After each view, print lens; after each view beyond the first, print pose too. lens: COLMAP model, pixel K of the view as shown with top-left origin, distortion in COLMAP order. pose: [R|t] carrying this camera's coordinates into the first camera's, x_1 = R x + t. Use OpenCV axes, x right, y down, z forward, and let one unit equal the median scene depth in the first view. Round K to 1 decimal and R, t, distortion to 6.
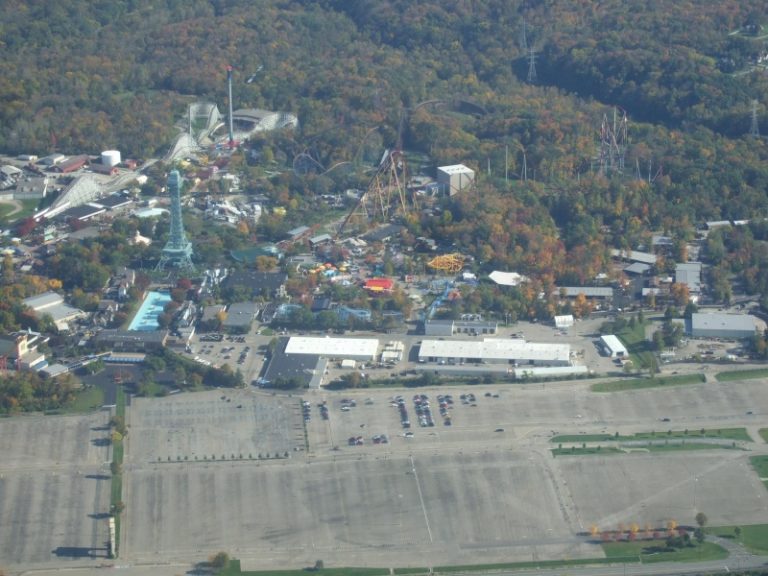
lens RADIAL K [[2359.1, 0, 384.0], [0, 2359.1, 288.0], [0, 0, 1]] dist [0.036906, -0.115041]
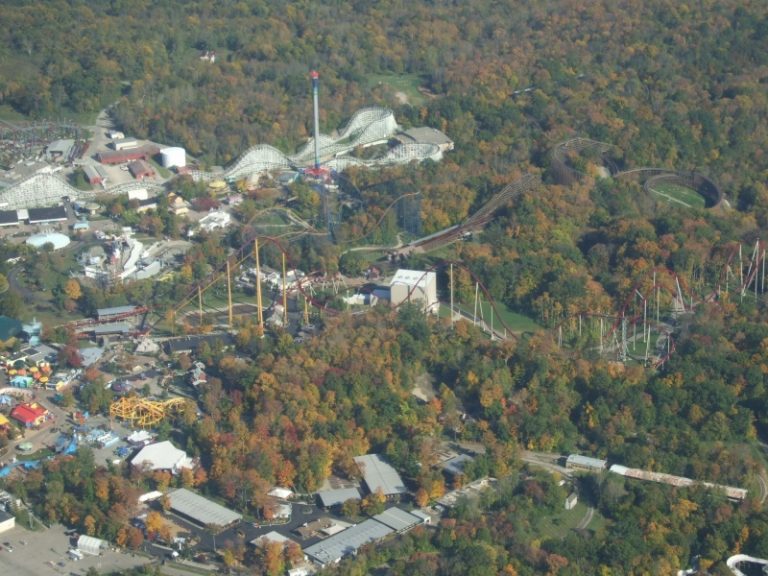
lens RADIAL K [[2359.1, 0, 384.0], [0, 2359.1, 288.0], [0, 0, 1]] dist [0.036906, -0.115041]
pose [[0.769188, 0.245820, -0.589850, 0.493138], [-0.204998, 0.969186, 0.136583, -0.158337], [0.605249, 0.015860, 0.795878, 0.471220]]
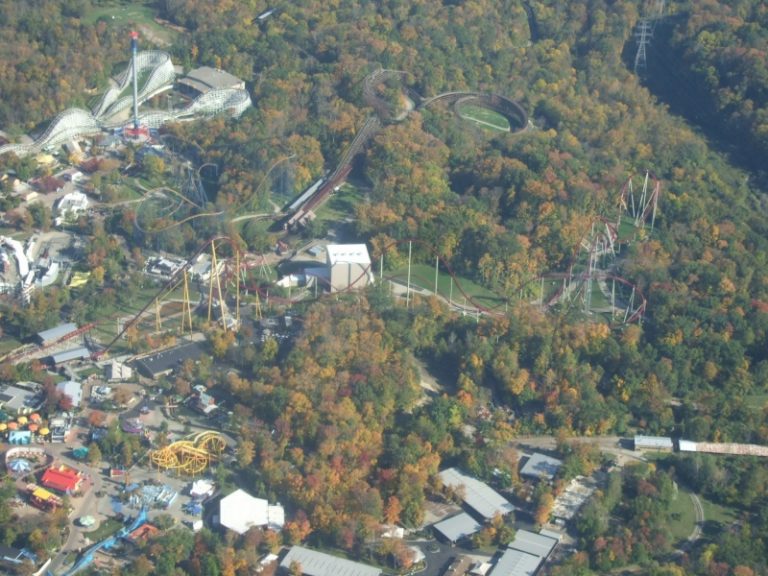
lens RADIAL K [[2032.0, 0, 384.0], [0, 2032.0, 288.0], [0, 0, 1]] dist [0.002019, -0.131061]
pose [[0.950924, 0.189945, -0.244264, 0.209905], [-0.146091, 0.971491, 0.186715, -0.171046], [0.272766, -0.141867, 0.951563, 0.472564]]
